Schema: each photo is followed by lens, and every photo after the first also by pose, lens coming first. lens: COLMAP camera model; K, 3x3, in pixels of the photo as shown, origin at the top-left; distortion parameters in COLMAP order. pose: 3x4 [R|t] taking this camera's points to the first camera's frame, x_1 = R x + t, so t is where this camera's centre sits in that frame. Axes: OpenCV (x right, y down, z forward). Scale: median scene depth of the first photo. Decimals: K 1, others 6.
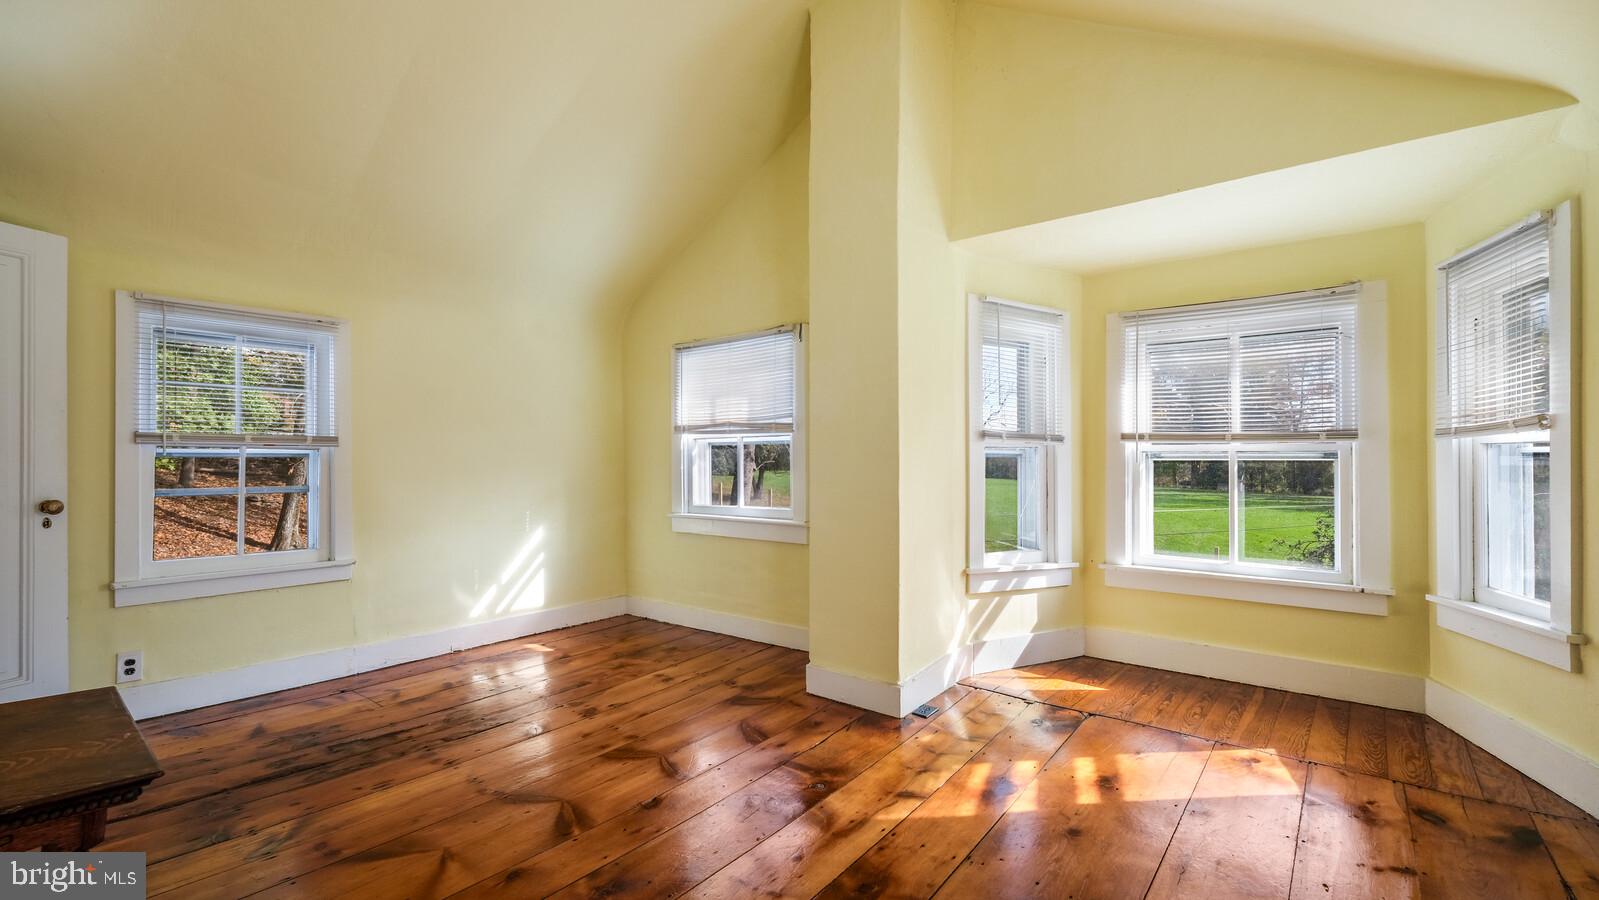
lens RADIAL K [[696.3, 0, 796.9], [0, 696.3, 454.9], [0, 0, 1]] dist [-0.001786, -0.000300]
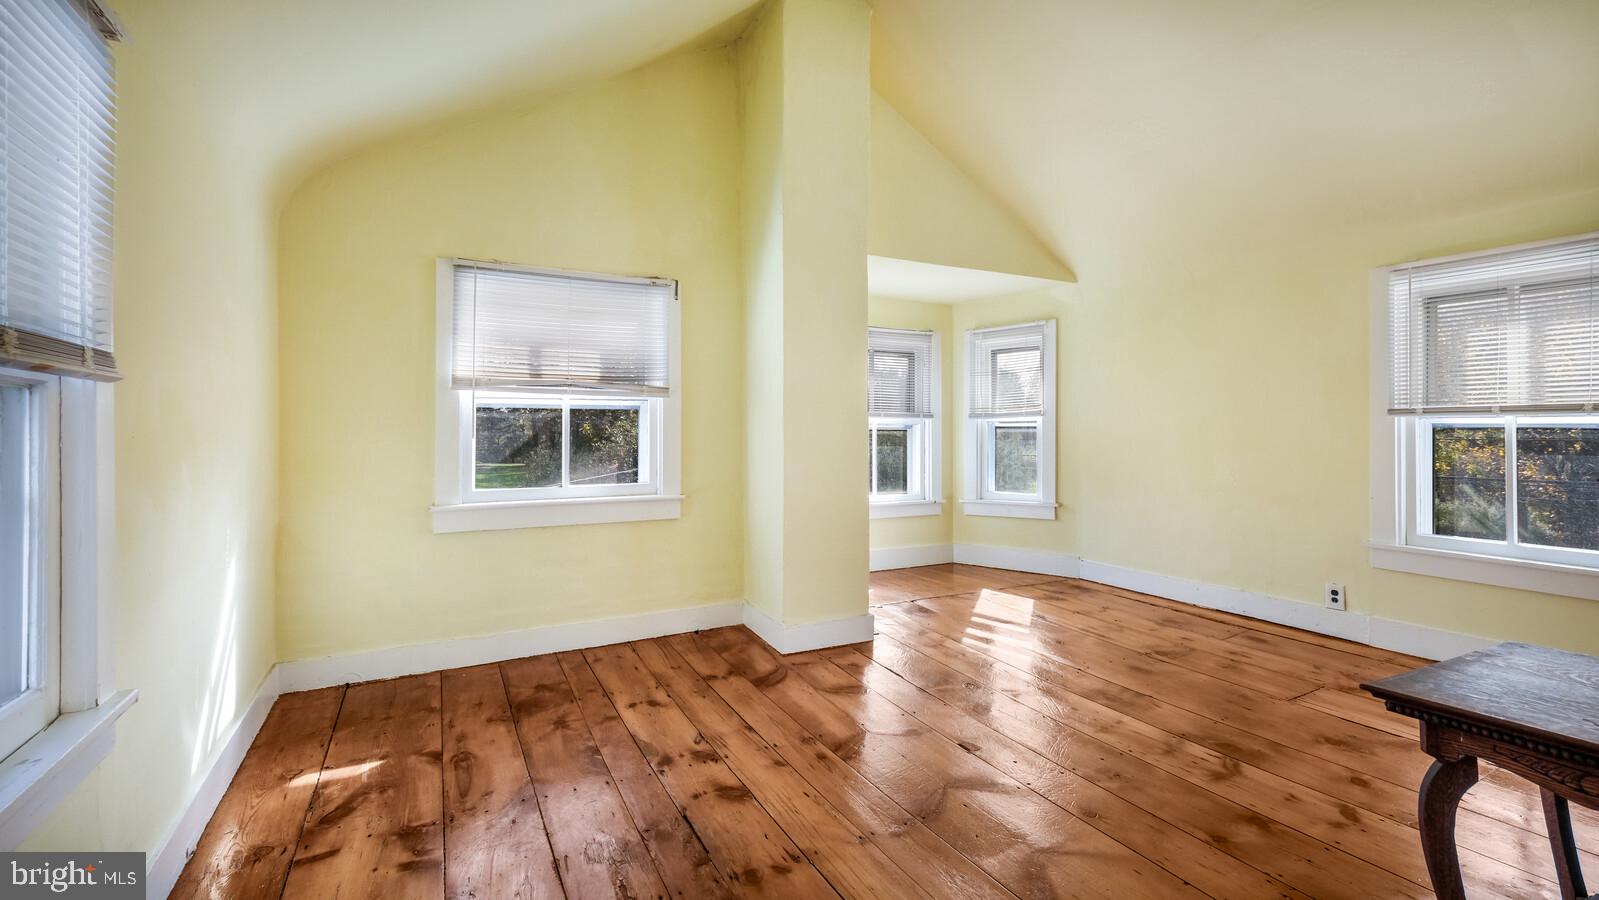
lens RADIAL K [[692.3, 0, 790.9], [0, 692.3, 423.0], [0, 0, 1]] dist [0.000726, -0.000101]
pose [[0.396817, 0.012024, 0.917819, -0.987396], [-0.008134, 0.999921, -0.009583, 0.009979], [-0.917862, -0.003663, 0.396884, 0.626915]]
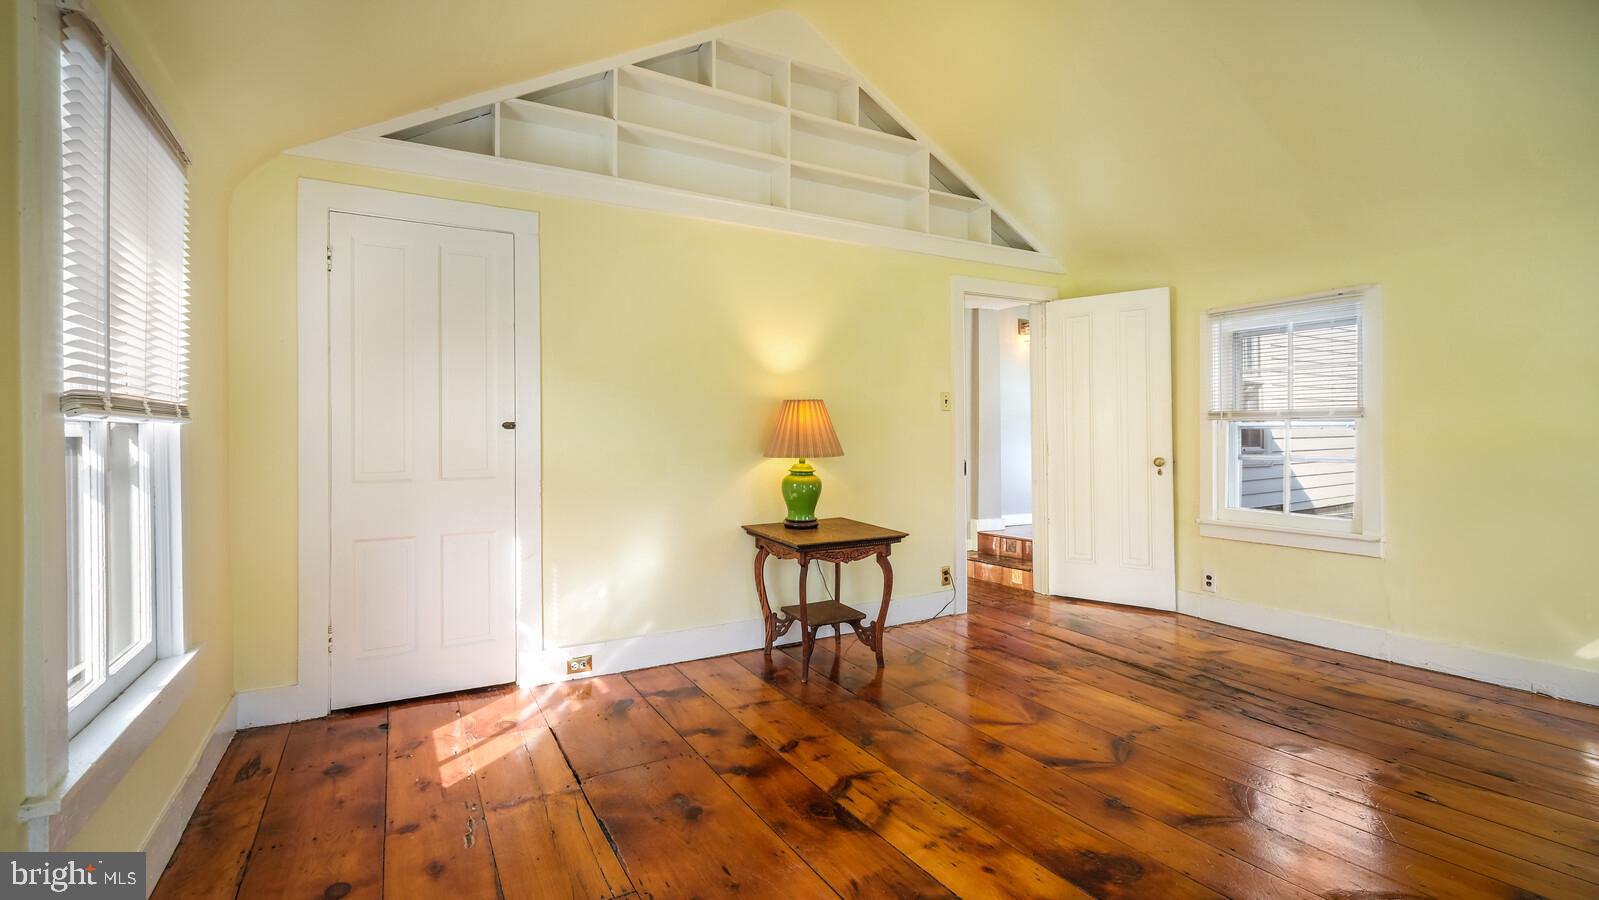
lens RADIAL K [[693.5, 0, 801.4], [0, 693.5, 436.8], [0, 0, 1]] dist [-0.000840, -0.000384]
pose [[-0.355867, 0.008718, -0.934496, 0.607302], [0.014435, 0.999888, 0.003831, -0.000571], [0.934425, -0.012126, -0.355953, 0.711249]]
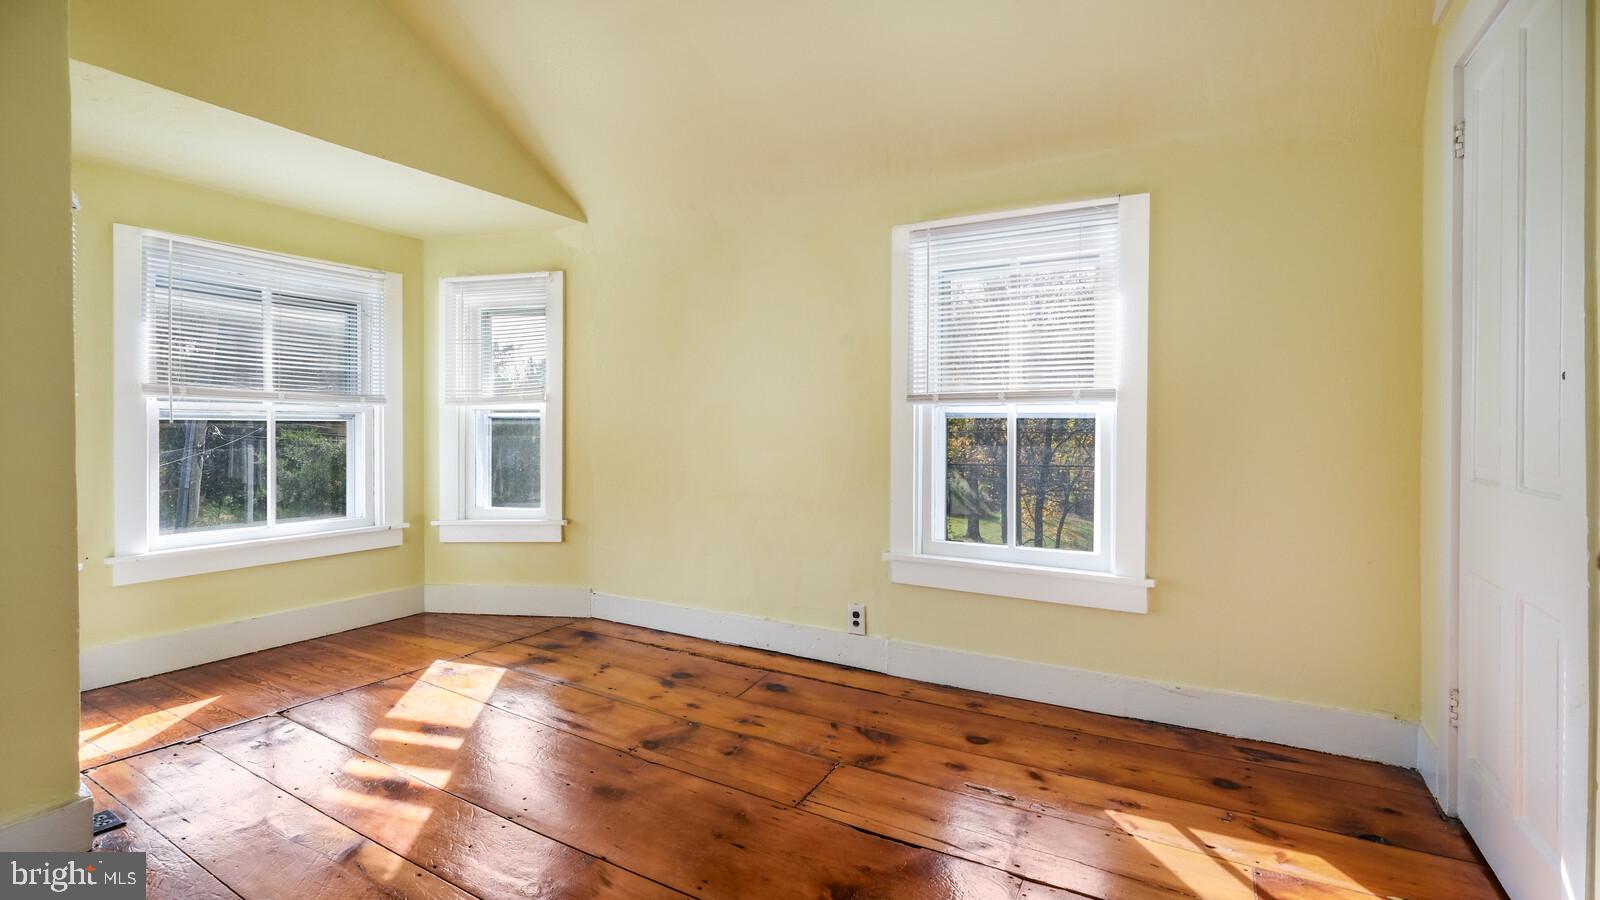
lens RADIAL K [[694.0, 0, 801.9], [0, 694.0, 436.8], [0, 0, 1]] dist [-0.000840, -0.000384]
pose [[-0.160718, -0.009417, 0.986955, -0.499010], [-0.008630, 0.999930, 0.008135, 0.019005], [-0.986963, -0.007210, -0.160788, 0.482057]]
